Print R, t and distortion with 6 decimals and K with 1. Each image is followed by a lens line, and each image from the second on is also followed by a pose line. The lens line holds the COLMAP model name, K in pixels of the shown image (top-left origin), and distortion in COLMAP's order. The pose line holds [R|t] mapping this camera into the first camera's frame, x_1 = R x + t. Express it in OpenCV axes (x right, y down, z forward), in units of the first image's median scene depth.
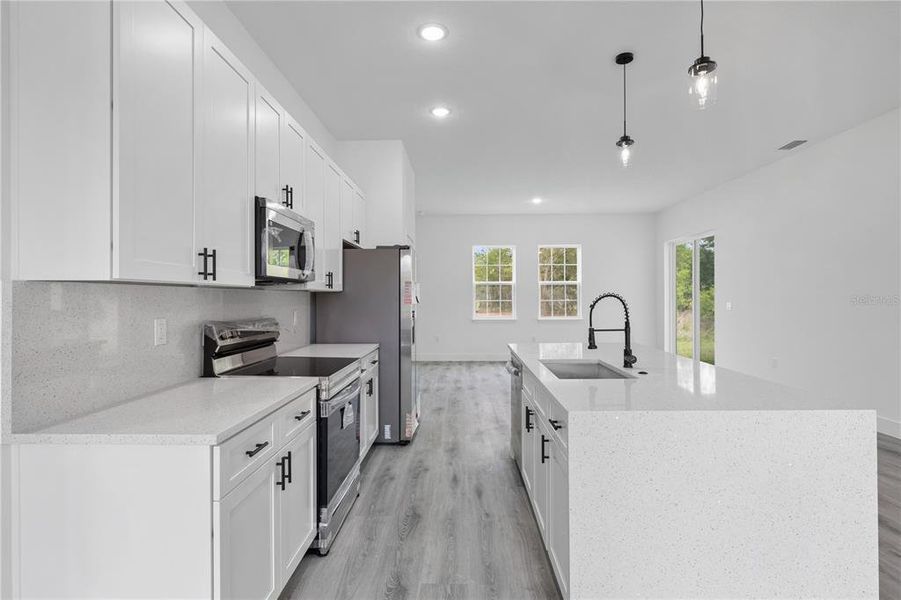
lens RADIAL K [[453.1, 0, 450.5], [0, 453.1, 300.0], [0, 0, 1]] dist [-0.002065, -0.000104]
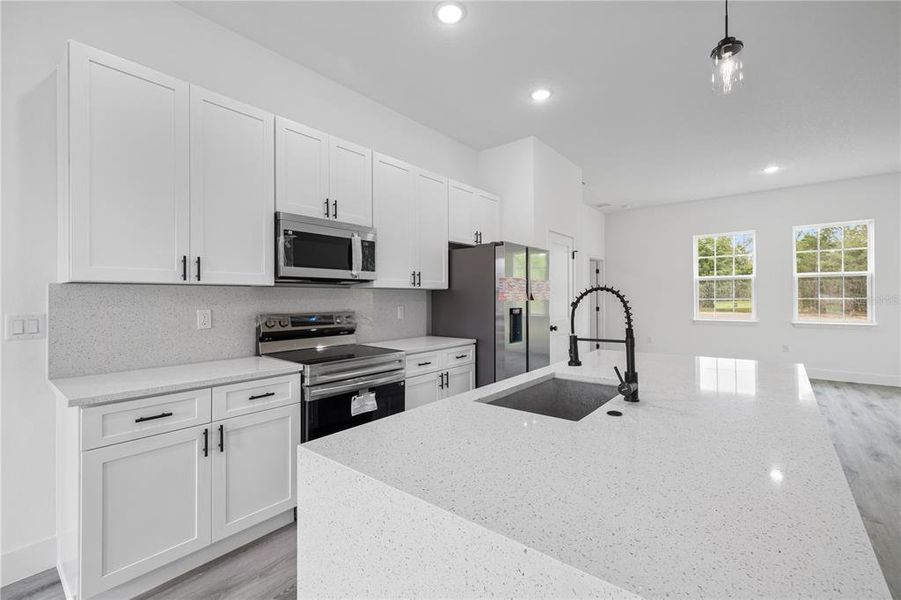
lens RADIAL K [[391.4, 0, 451.3], [0, 391.4, 294.4], [0, 0, 1]] dist [0.001313, 0.000132]
pose [[0.787564, -0.005218, -0.616210, 0.486292], [-0.000633, 0.999957, -0.009277, 0.003771], [0.616232, 0.007697, 0.787527, 0.370421]]
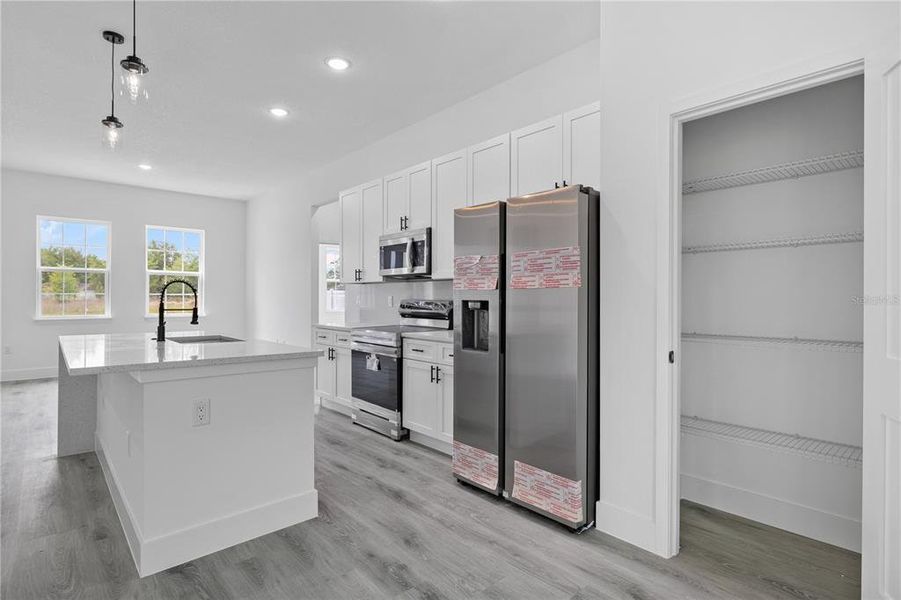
lens RADIAL K [[453.1, 0, 450.5], [0, 453.1, 300.0], [0, 0, 1]] dist [-0.002065, -0.000104]
pose [[-0.727973, 0.002639, -0.685601, 0.589682], [-0.004361, 0.999955, 0.008480, 0.027449], [0.685592, 0.009163, -0.727929, 2.160174]]
